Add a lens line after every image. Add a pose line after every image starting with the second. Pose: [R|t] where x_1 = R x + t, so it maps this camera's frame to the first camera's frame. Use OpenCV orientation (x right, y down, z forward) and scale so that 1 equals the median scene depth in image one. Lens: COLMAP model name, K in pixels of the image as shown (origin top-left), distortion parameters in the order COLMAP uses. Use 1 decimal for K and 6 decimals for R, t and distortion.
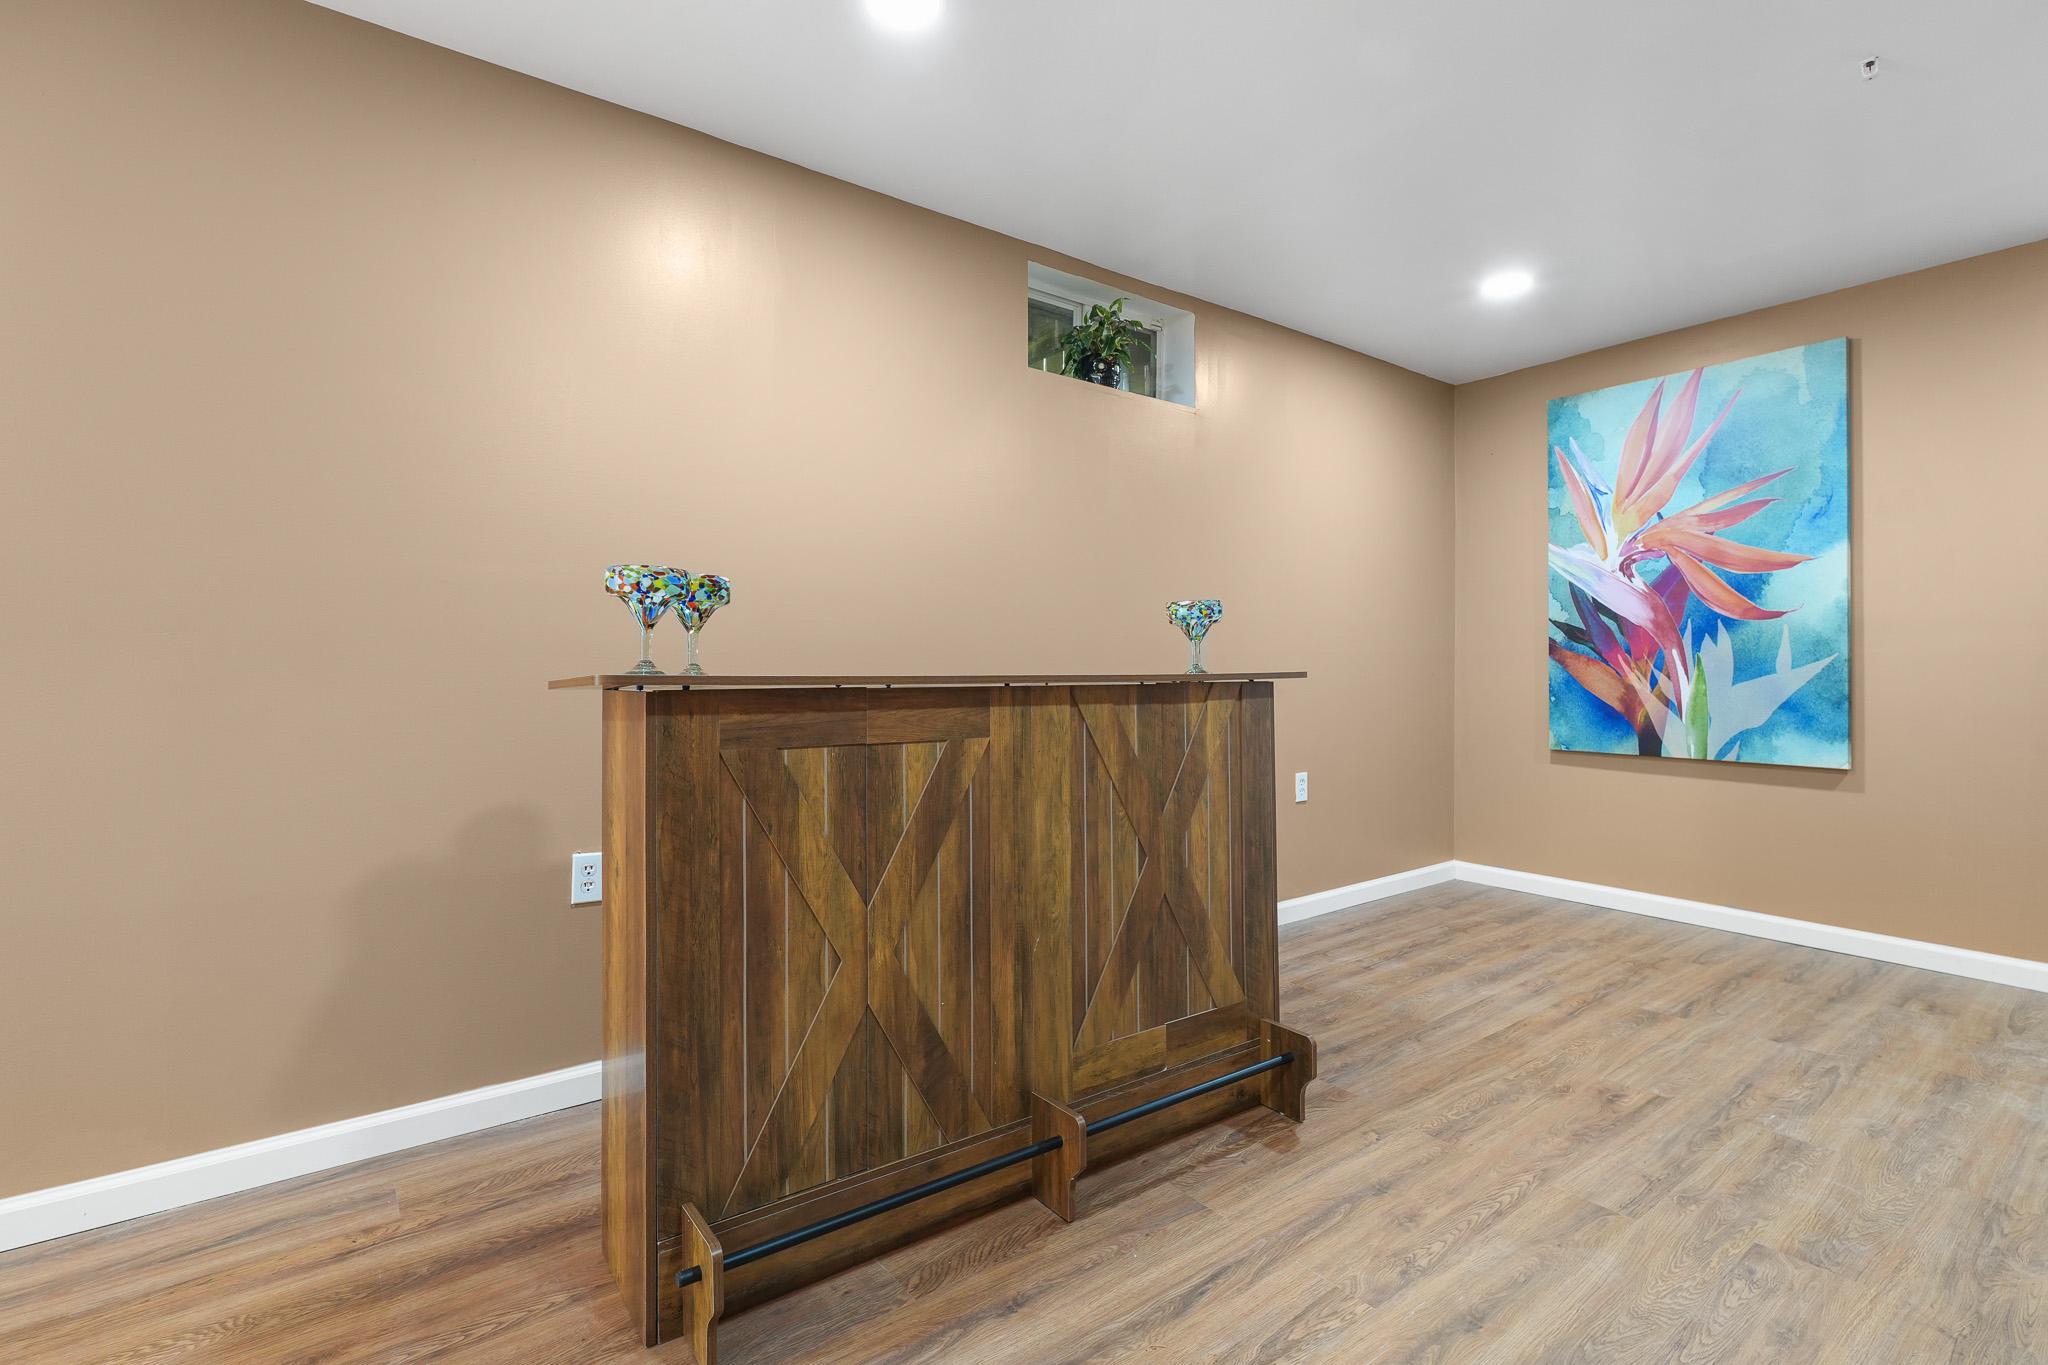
lens RADIAL K [[950.6, 0, 1028.2], [0, 950.6, 662.0], [0, 0, 1]] dist [0.001992, -0.000833]
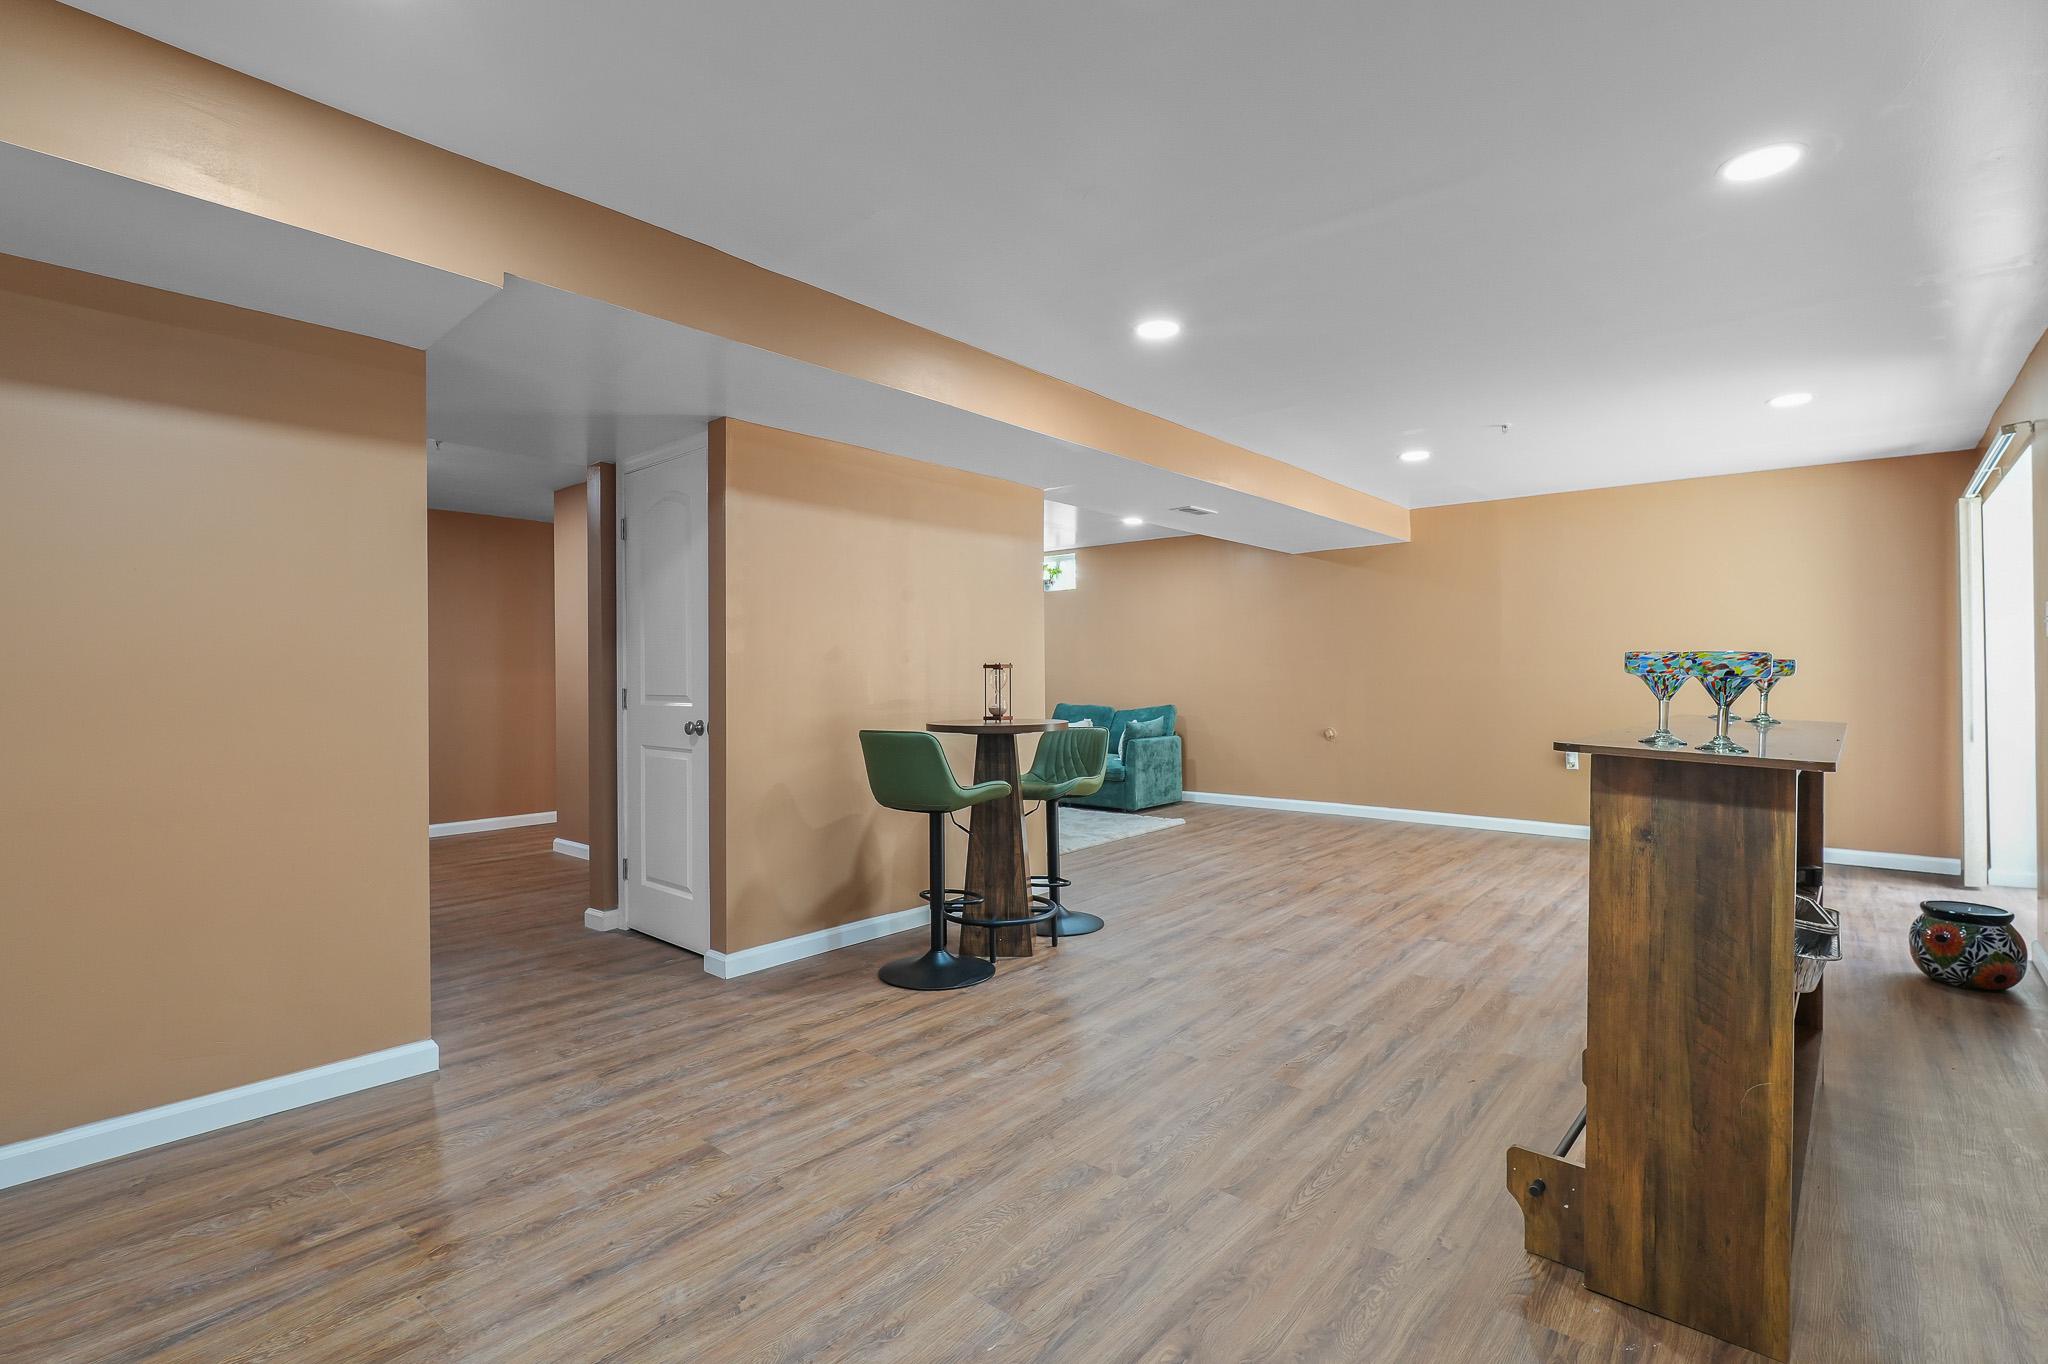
lens RADIAL K [[950.6, 0, 1018.0], [0, 950.6, 687.9], [0, 0, 1]] dist [0.001992, -0.000833]
pose [[-0.977158, 0.005148, -0.212452, 0.876494], [0.003102, 0.999946, 0.009962, -0.043903], [0.212492, 0.009075, -0.977121, 1.649135]]
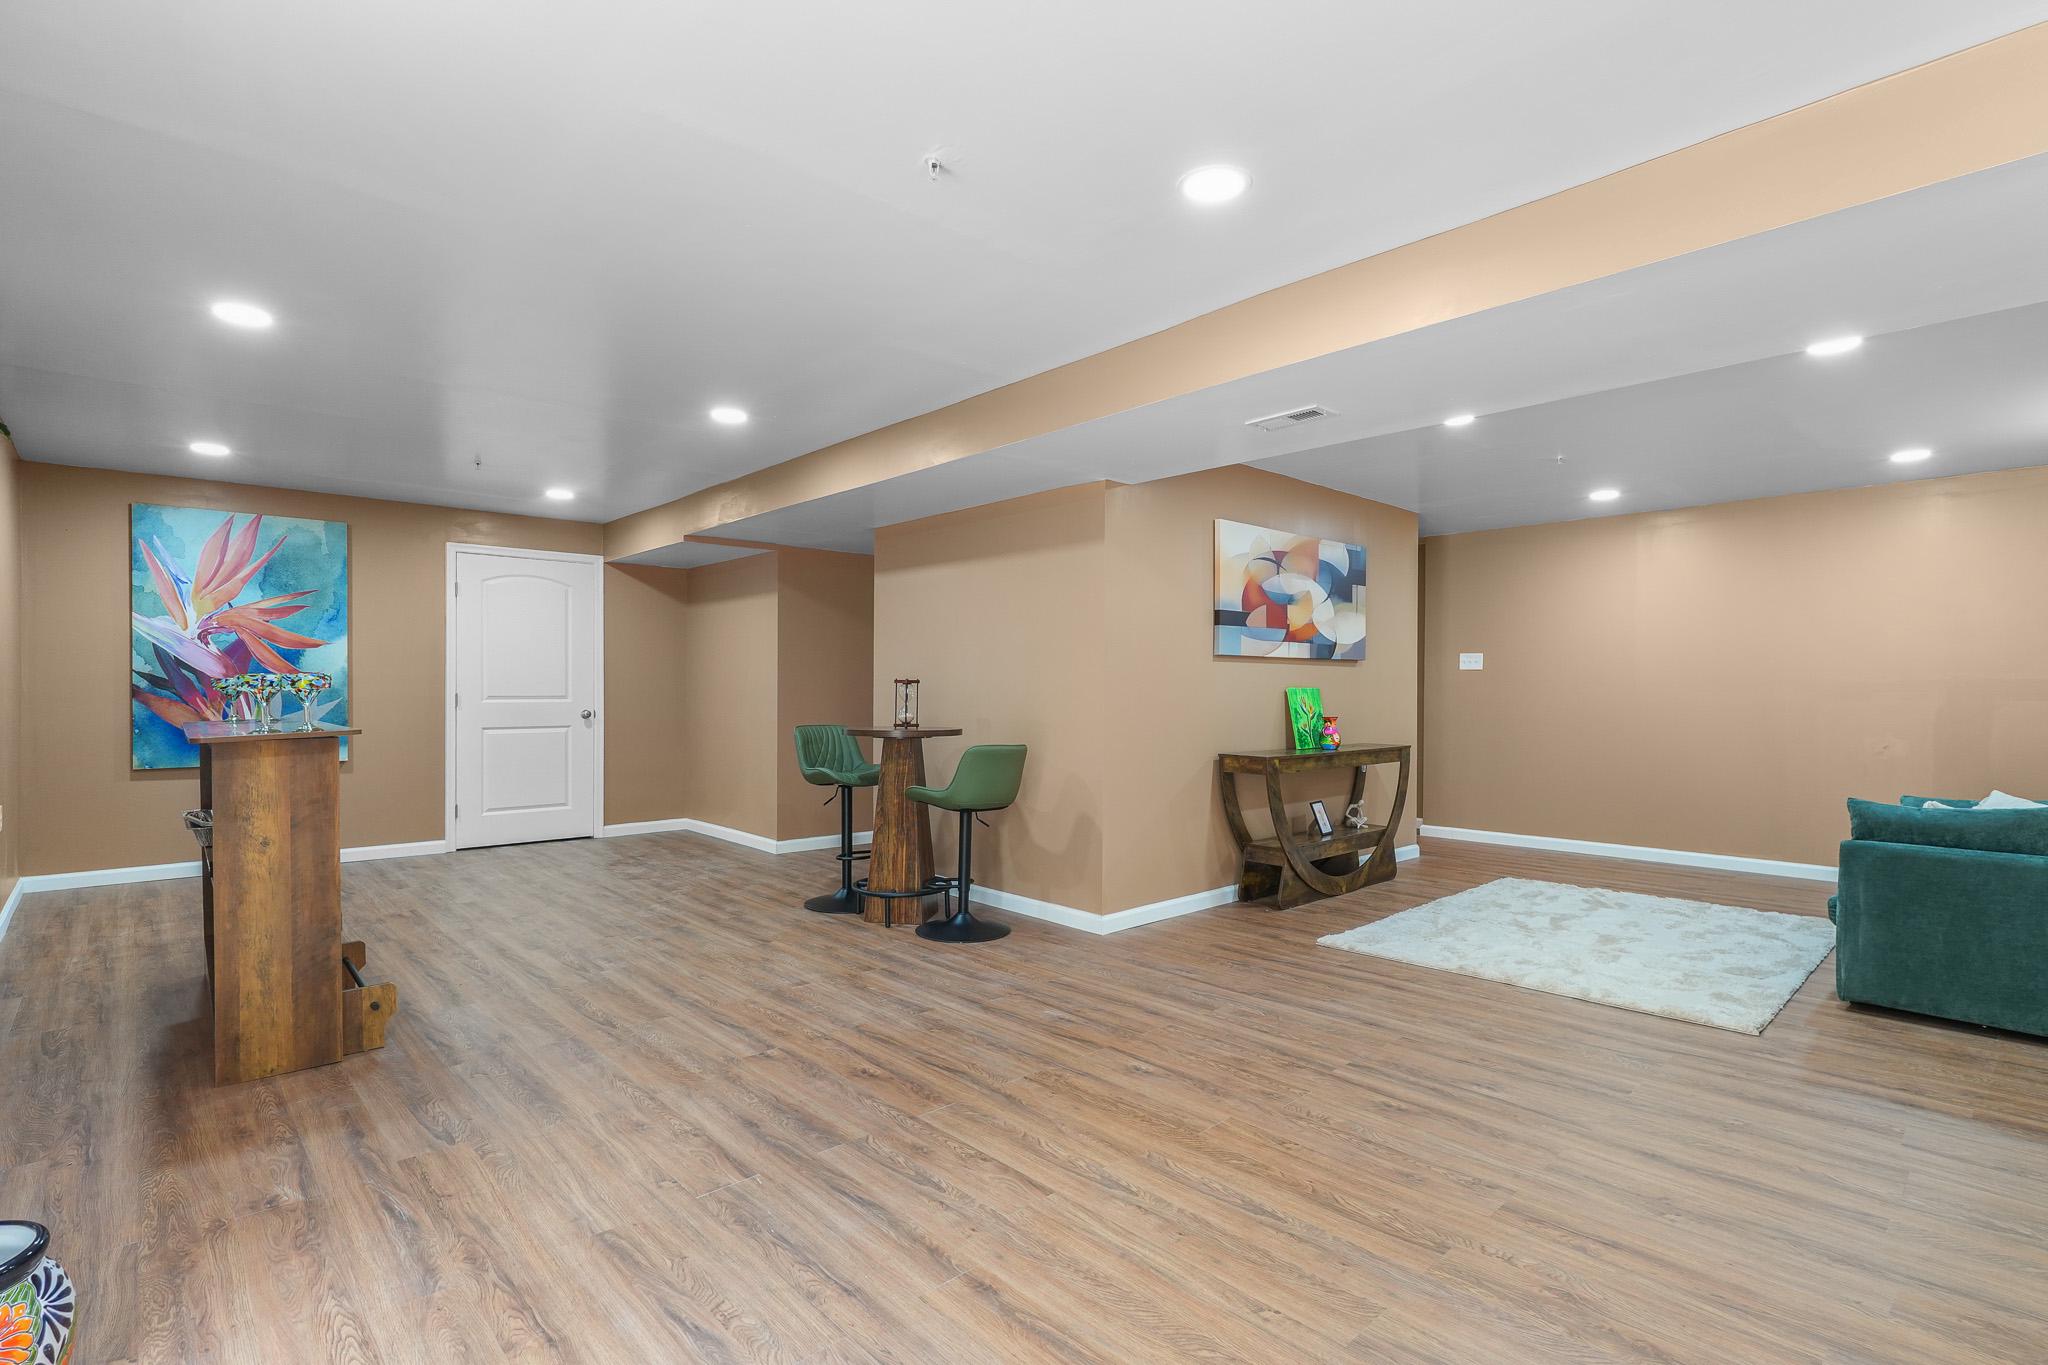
lens RADIAL K [[950.6, 0, 1027.3], [0, 950.6, 691.0], [0, 0, 1]] dist [0.001992, -0.000833]
pose [[-0.107142, -0.004785, 0.994232, -1.613571], [-0.007148, 0.999966, 0.004043, -0.056059], [-0.994218, -0.006674, -0.107173, -0.147010]]
